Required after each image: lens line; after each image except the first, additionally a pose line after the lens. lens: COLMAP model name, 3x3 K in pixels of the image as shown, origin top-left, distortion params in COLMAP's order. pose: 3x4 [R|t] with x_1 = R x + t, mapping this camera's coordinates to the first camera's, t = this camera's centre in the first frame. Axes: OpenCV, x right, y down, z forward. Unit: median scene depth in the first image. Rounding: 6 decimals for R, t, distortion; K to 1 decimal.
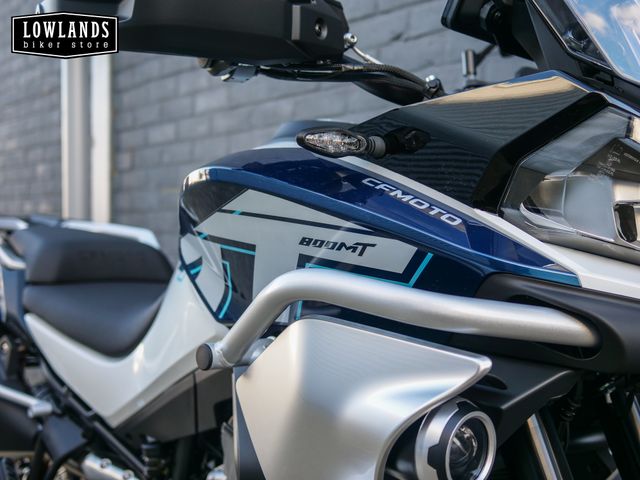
lens RADIAL K [[734.6, 0, 320.0], [0, 734.6, 240.0], [0, 0, 1]] dist [-0.007280, 0.021003]
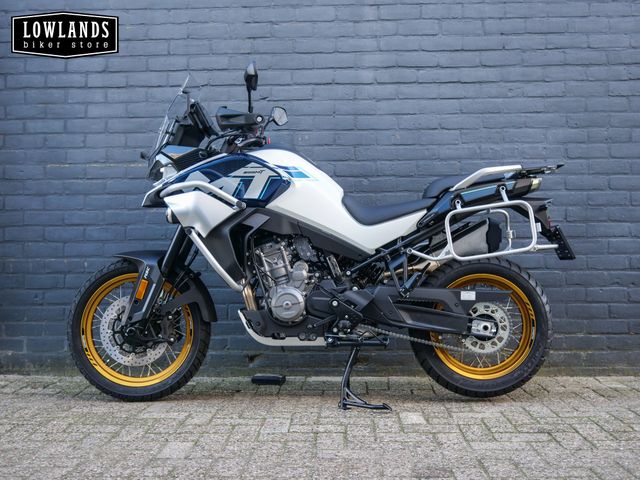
lens RADIAL K [[734.6, 0, 320.0], [0, 734.6, 240.0], [0, 0, 1]] dist [-0.007280, 0.021003]
pose [[0.685409, 0.010396, 0.728085, -2.018103], [0.022456, 0.999121, -0.035405, 0.322883], [-0.727812, 0.040617, 0.684572, -0.848092]]
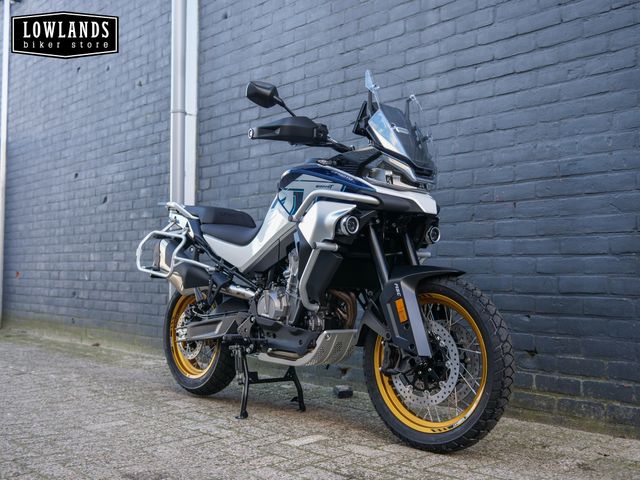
lens RADIAL K [[734.6, 0, 320.0], [0, 734.6, 240.0], [0, 0, 1]] dist [-0.007280, 0.021003]
pose [[0.999909, 0.001625, 0.013373, -0.034666], [-0.000783, 0.998031, -0.062723, 0.329208], [-0.013448, 0.062707, 0.997941, -1.813265]]
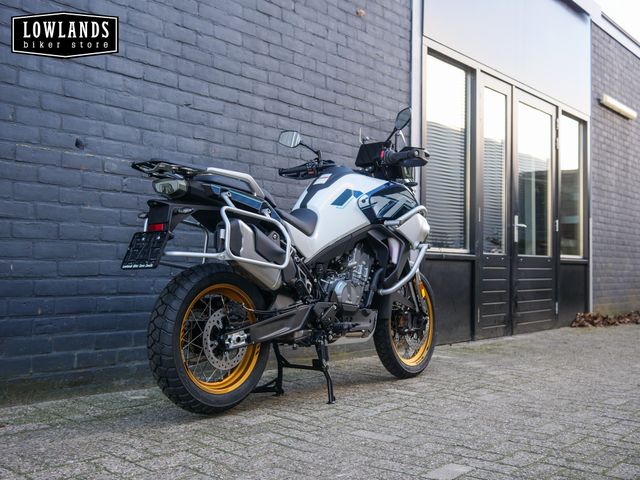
lens RADIAL K [[734.9, 0, 321.1], [0, 734.9, 241.6], [0, 0, 1]] dist [-0.006439, 0.011569]
pose [[-0.167197, 0.026999, 0.985554, -3.117644], [-0.002120, 0.999613, -0.027744, 0.271250], [-0.985921, -0.006728, -0.167075, 1.478139]]
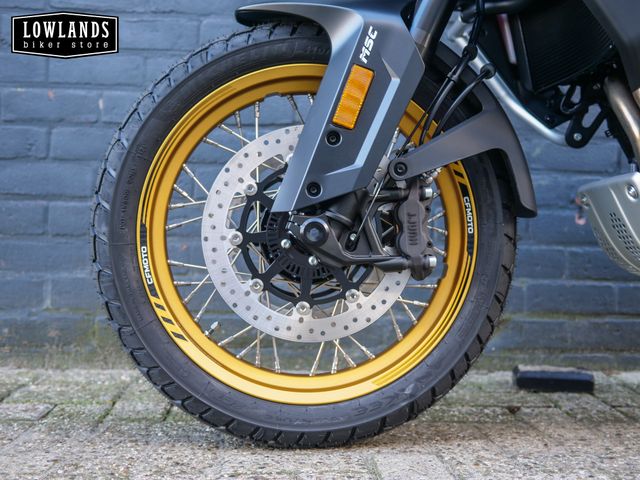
lens RADIAL K [[734.6, 0, 320.0], [0, 734.6, 240.0], [0, 0, 1]] dist [-0.007280, 0.021003]
pose [[0.603815, 0.014689, 0.796989, -1.206648], [0.001076, 0.999814, -0.019242, 0.571476], [-0.797124, 0.012476, 0.603687, 0.977648]]
